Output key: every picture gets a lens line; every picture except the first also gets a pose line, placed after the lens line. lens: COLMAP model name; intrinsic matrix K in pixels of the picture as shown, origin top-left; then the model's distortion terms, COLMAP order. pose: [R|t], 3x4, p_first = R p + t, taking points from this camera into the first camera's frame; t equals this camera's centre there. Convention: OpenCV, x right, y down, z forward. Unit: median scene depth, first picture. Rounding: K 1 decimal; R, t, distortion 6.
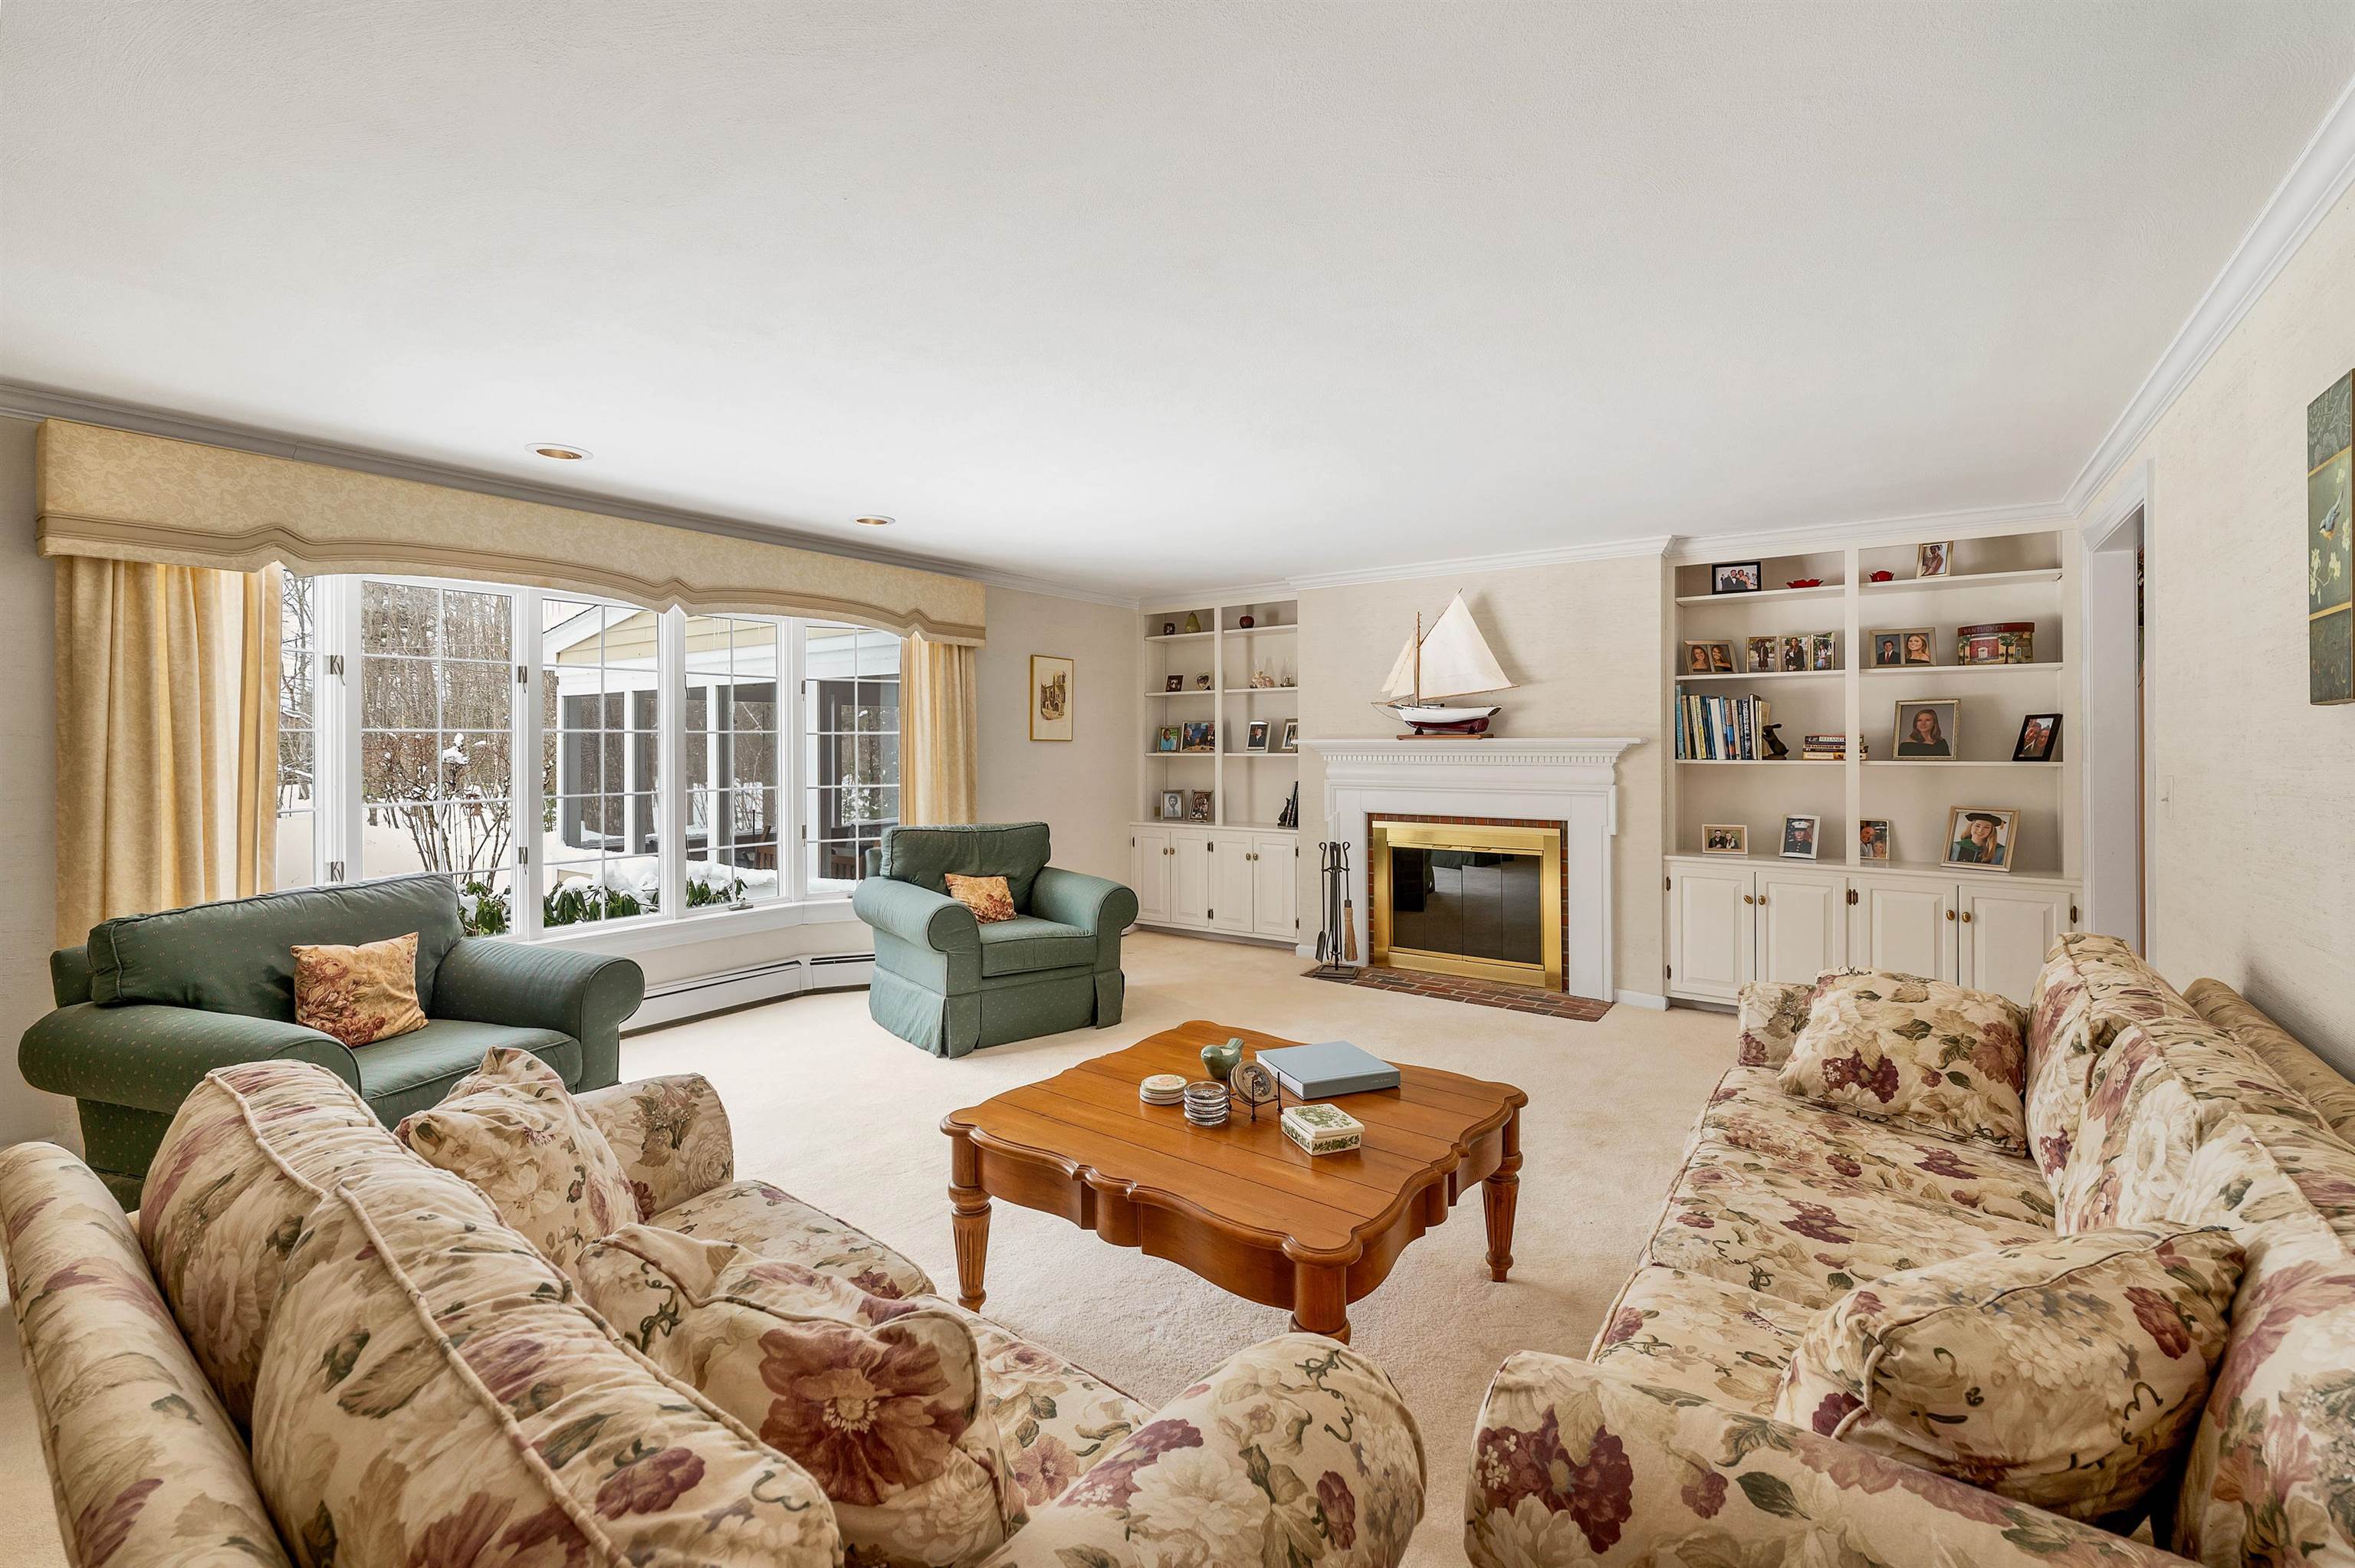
lens RADIAL K [[1002.8, 0, 1173.5], [0, 1002.8, 729.1], [0, 0, 1]] dist [0.000407, -0.000308]
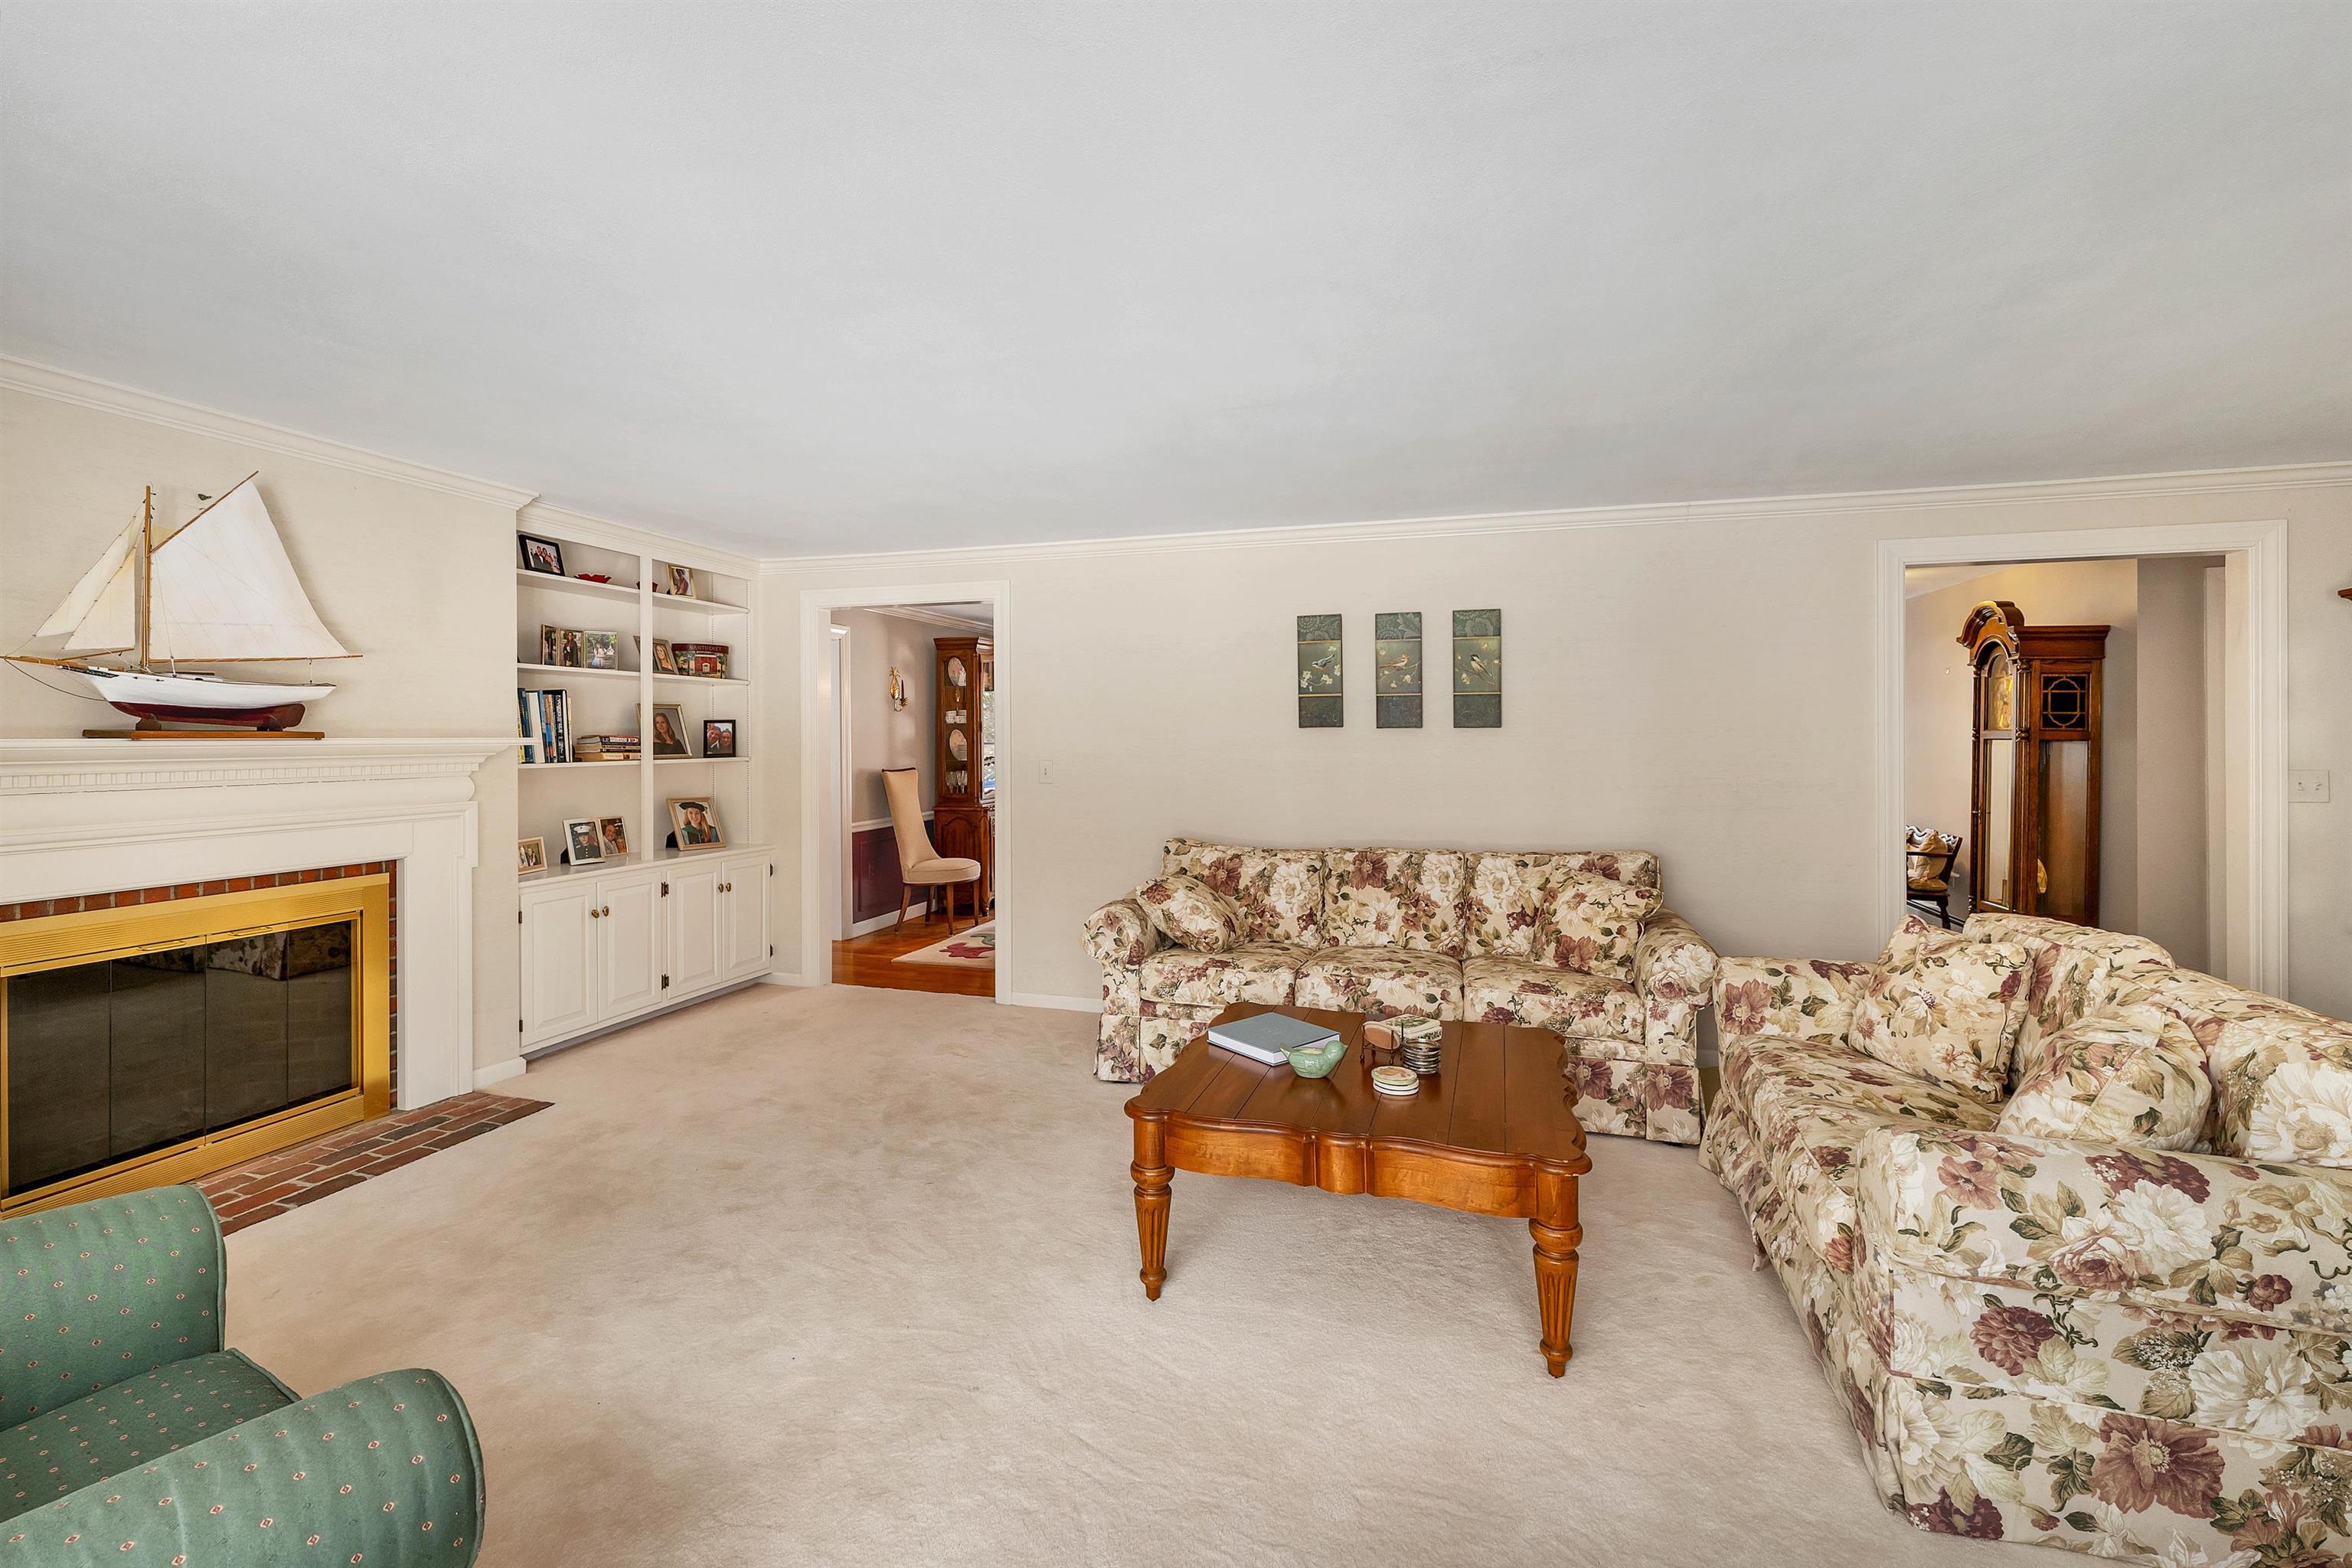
lens RADIAL K [[1001.6, 0, 1172.0], [0, 1001.6, 729.2], [0, 0, 1]] dist [0.000407, -0.000308]
pose [[-0.321696, 0.009744, 0.946793, -0.459262], [-0.012367, 0.999819, -0.014492, 0.007100], [-0.946762, -0.016371, -0.321518, 0.781224]]
